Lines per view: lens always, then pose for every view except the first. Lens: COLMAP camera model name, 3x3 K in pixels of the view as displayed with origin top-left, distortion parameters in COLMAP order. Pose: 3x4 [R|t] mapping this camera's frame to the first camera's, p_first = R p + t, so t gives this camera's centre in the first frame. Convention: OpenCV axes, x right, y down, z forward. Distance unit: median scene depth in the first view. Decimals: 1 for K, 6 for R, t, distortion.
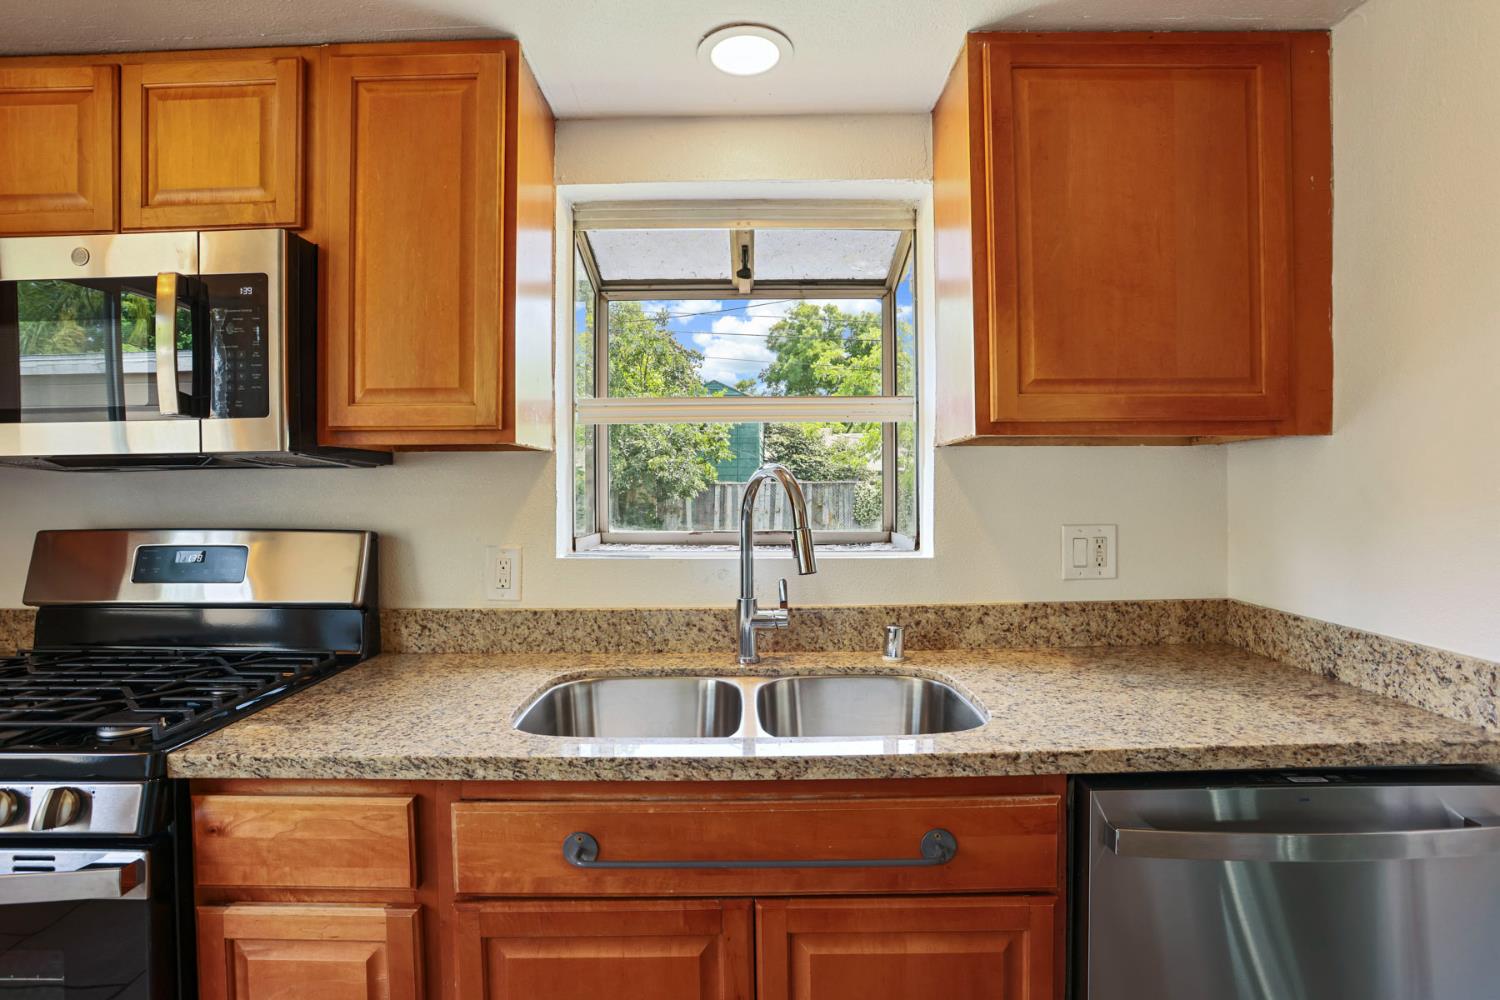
lens RADIAL K [[729.7, 0, 738.6], [0, 729.7, 494.8], [0, 0, 1]] dist [-0.076321, 0.035404]
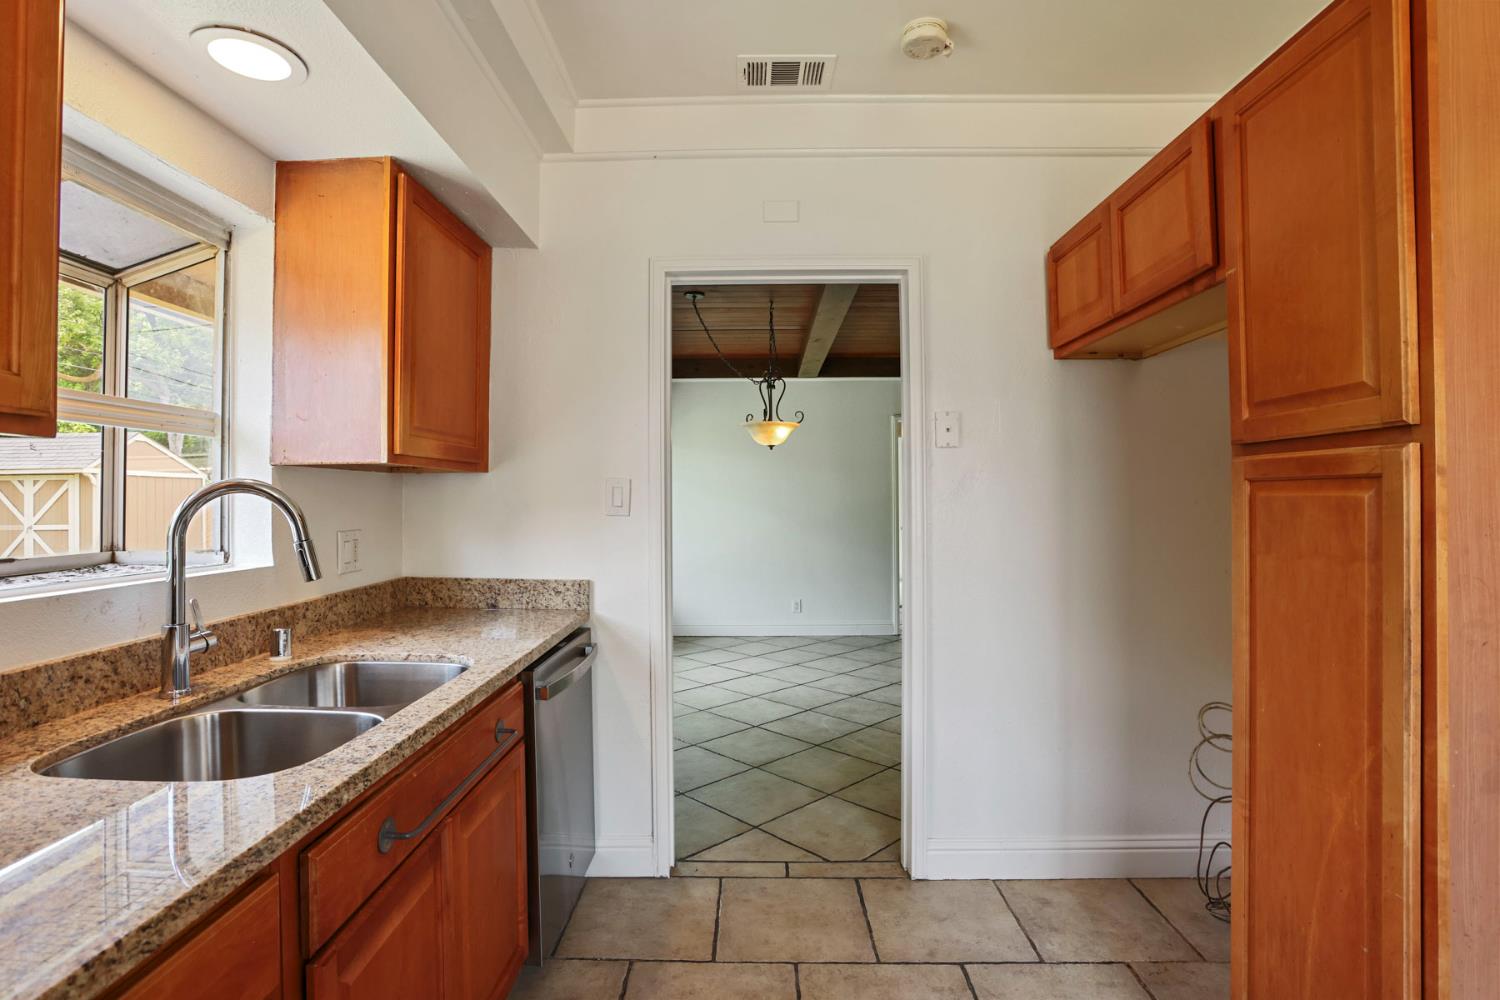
lens RADIAL K [[729.7, 0, 738.6], [0, 729.7, 494.8], [0, 0, 1]] dist [-0.076321, 0.035404]
pose [[0.013135, 0.010515, 0.999858, -0.984462], [0.006681, 0.999921, -0.010603, -0.005871], [-0.999891, 0.006820, 0.013064, 0.338113]]
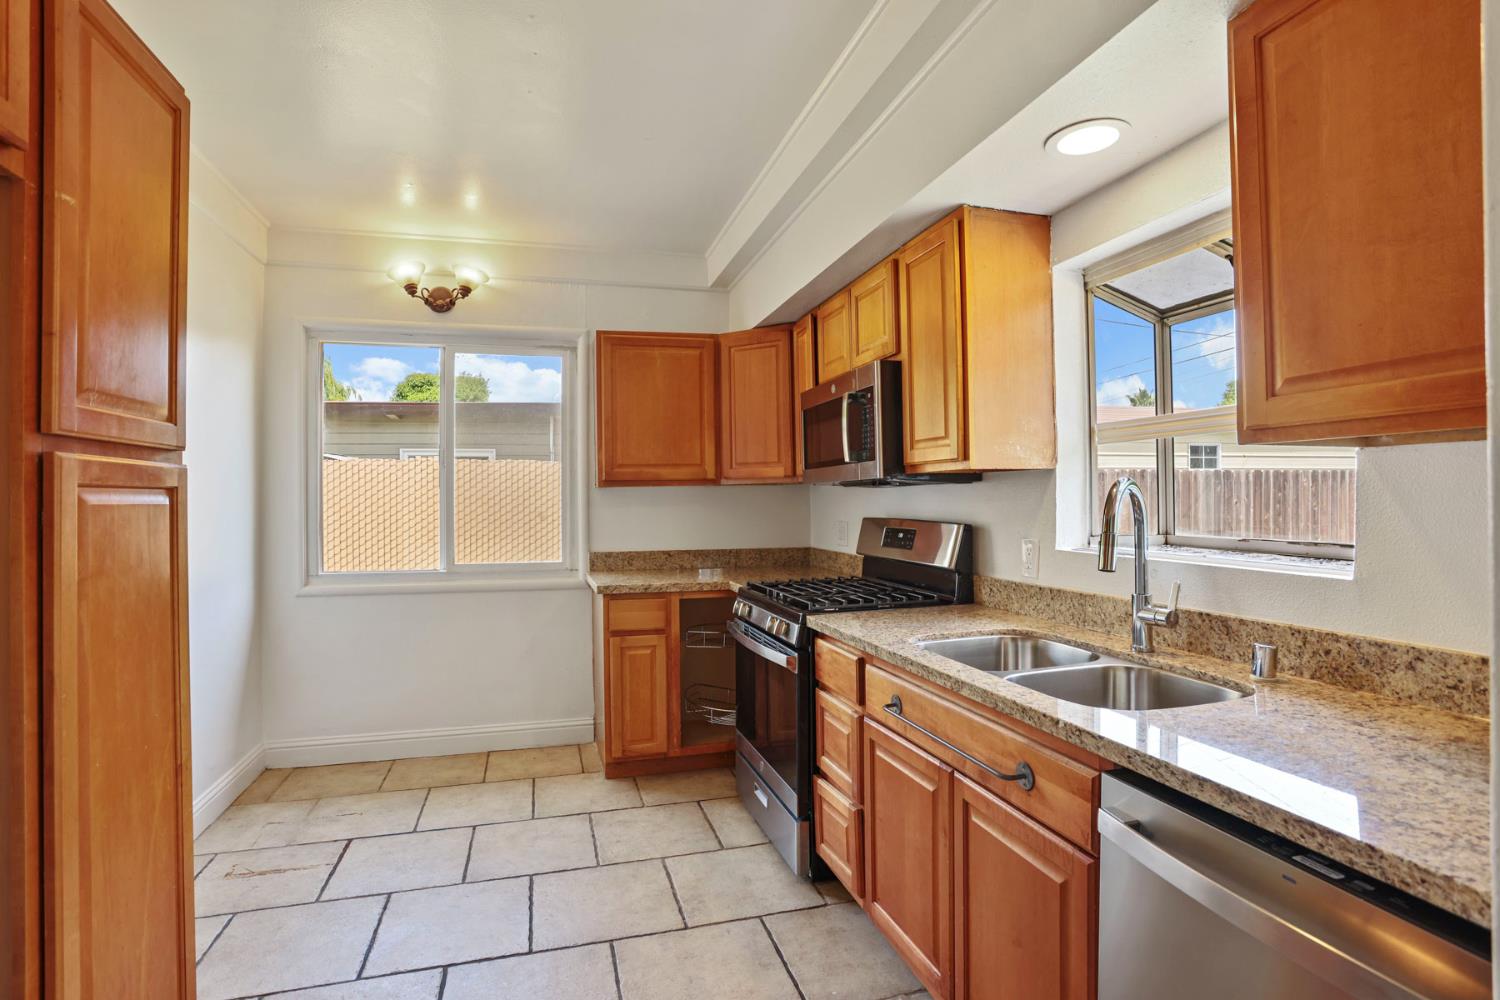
lens RADIAL K [[729.7, 0, 738.6], [0, 729.7, 494.8], [0, 0, 1]] dist [-0.076321, 0.035404]
pose [[0.274250, -0.000264, -0.961658, 1.051746], [0.003323, 0.999994, 0.000673, -0.018777], [0.961653, -0.003380, 0.274249, 0.104552]]
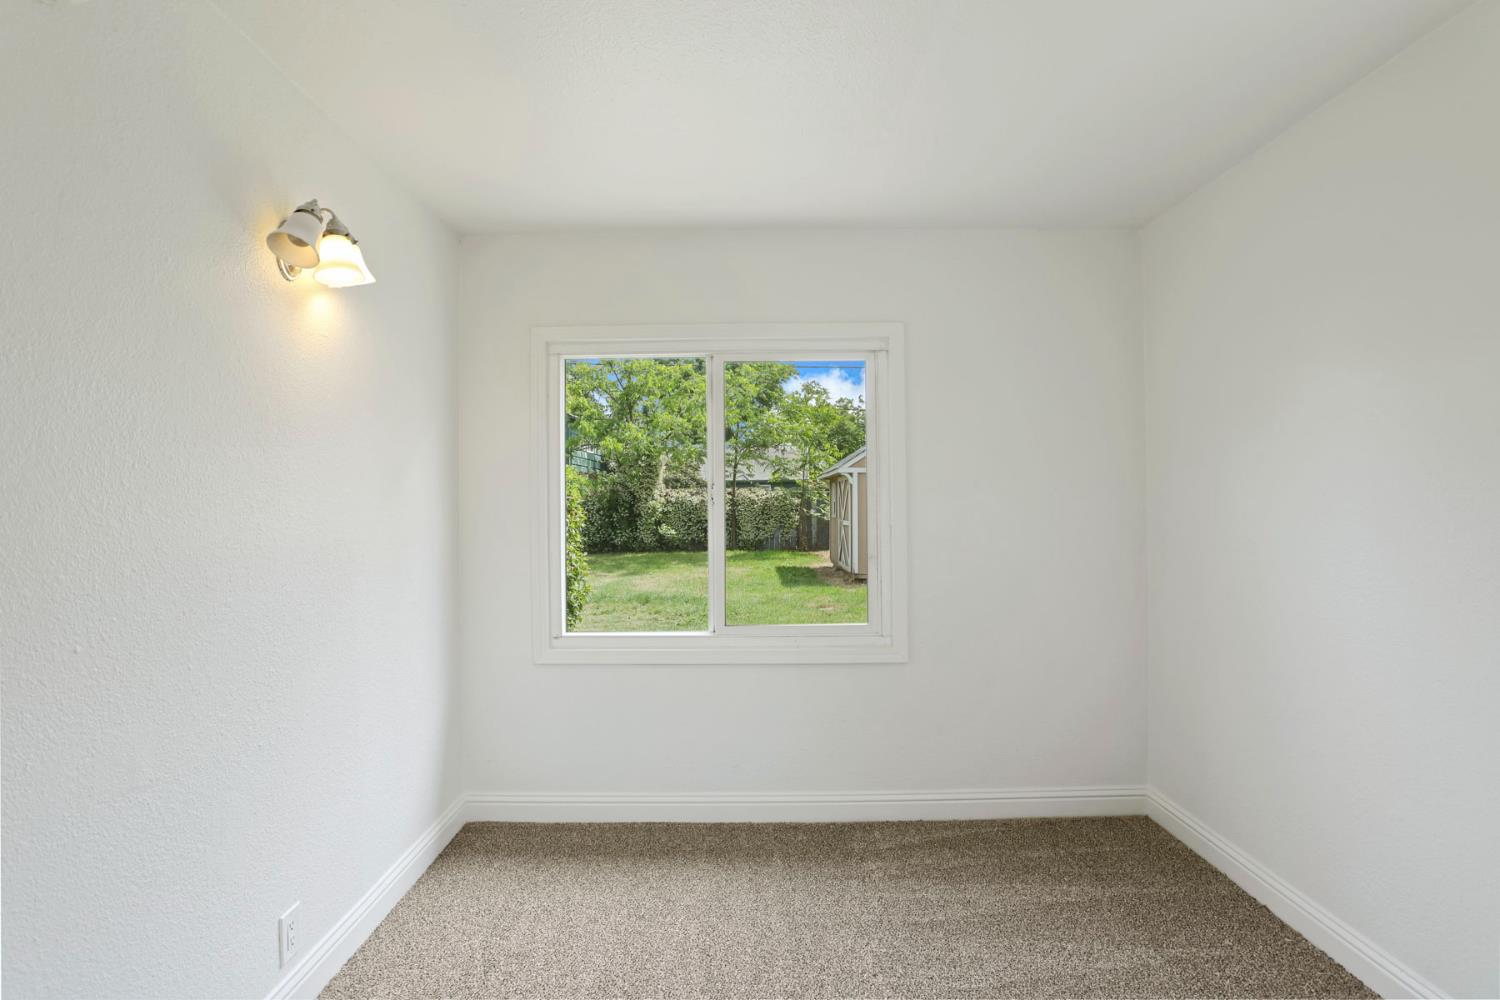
lens RADIAL K [[729.7, 0, 738.6], [0, 729.7, 494.8], [0, 0, 1]] dist [-0.076321, 0.035404]
pose [[0.999951, -0.004501, 0.008777, 6.366908], [0.004597, 0.999930, -0.010939, -0.037429], [-0.008727, 0.010979, 0.999902, -1.175611]]
